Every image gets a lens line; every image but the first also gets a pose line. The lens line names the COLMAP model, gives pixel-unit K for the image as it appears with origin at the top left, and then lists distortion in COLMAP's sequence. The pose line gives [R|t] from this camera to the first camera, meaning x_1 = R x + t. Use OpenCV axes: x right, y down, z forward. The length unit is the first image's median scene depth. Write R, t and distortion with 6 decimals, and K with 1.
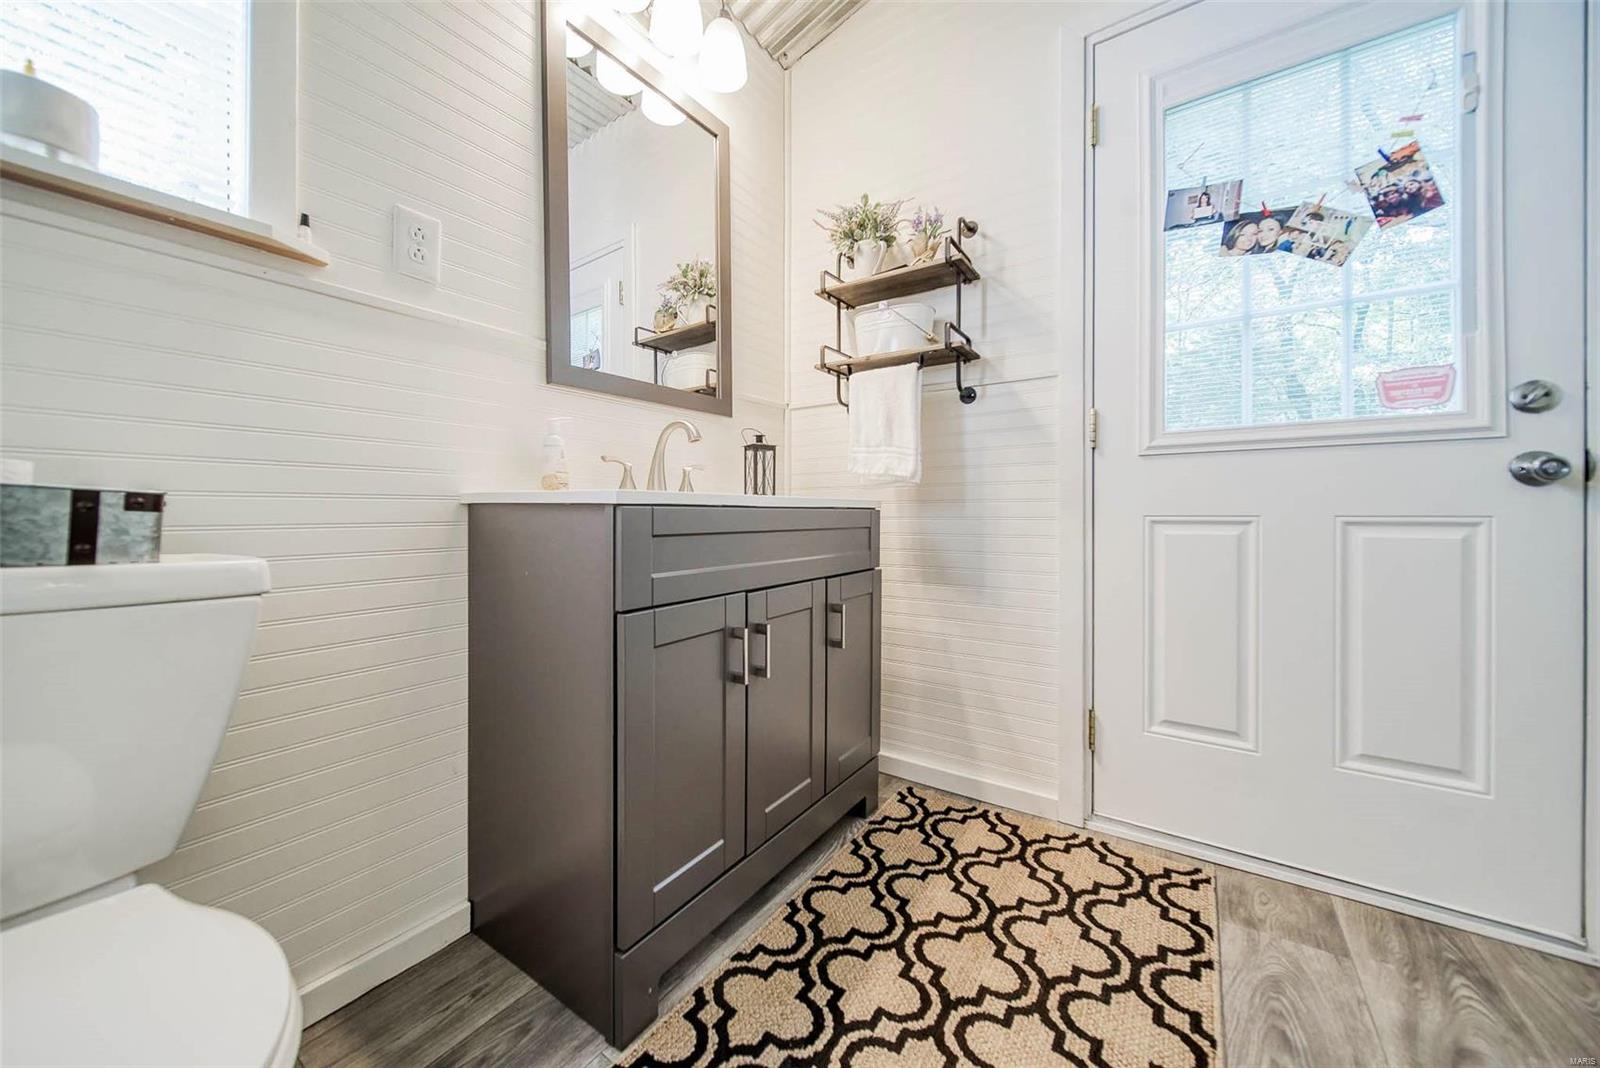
lens RADIAL K [[568.2, 0, 802.3], [0, 568.2, 517.7], [0, 0, 1]] dist [-0.001462, -0.000084]
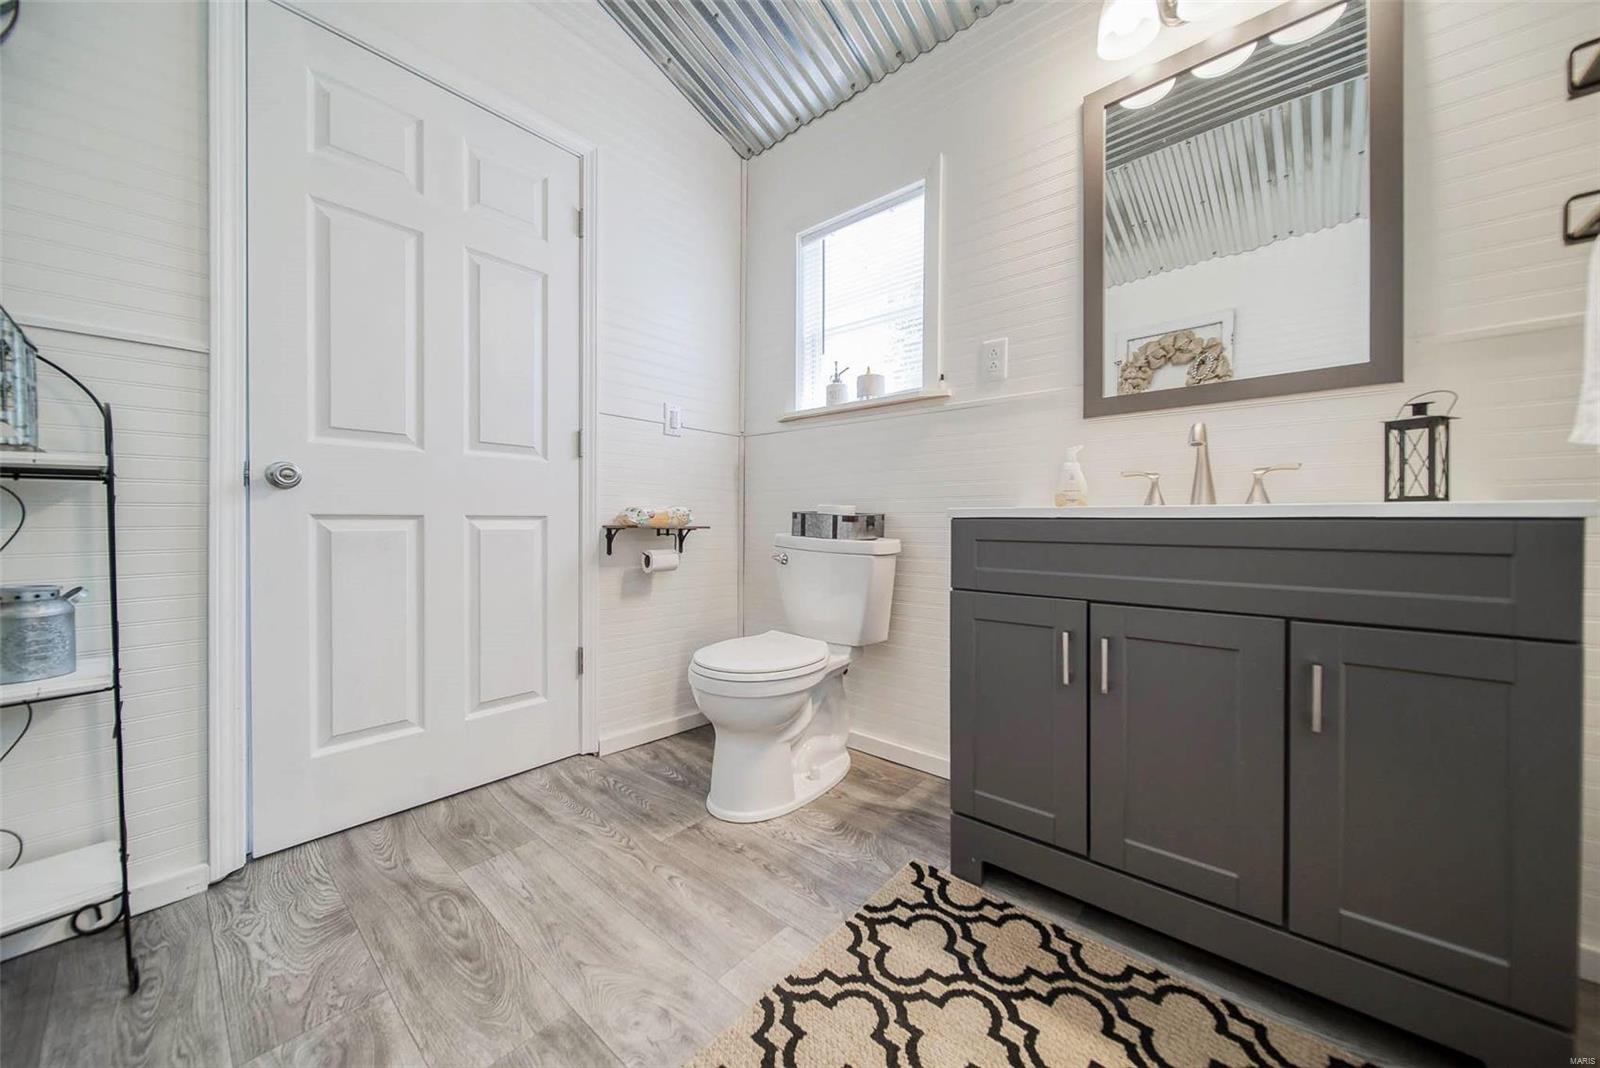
lens RADIAL K [[568.2, 0, 800.4], [0, 568.2, 525.4], [0, 0, 1]] dist [-0.001462, -0.000084]
pose [[-0.100271, 0.009617, -0.994914, 0.998958], [-0.011235, 0.999879, 0.010798, -0.012190], [0.994897, 0.012261, -0.100151, 0.593660]]
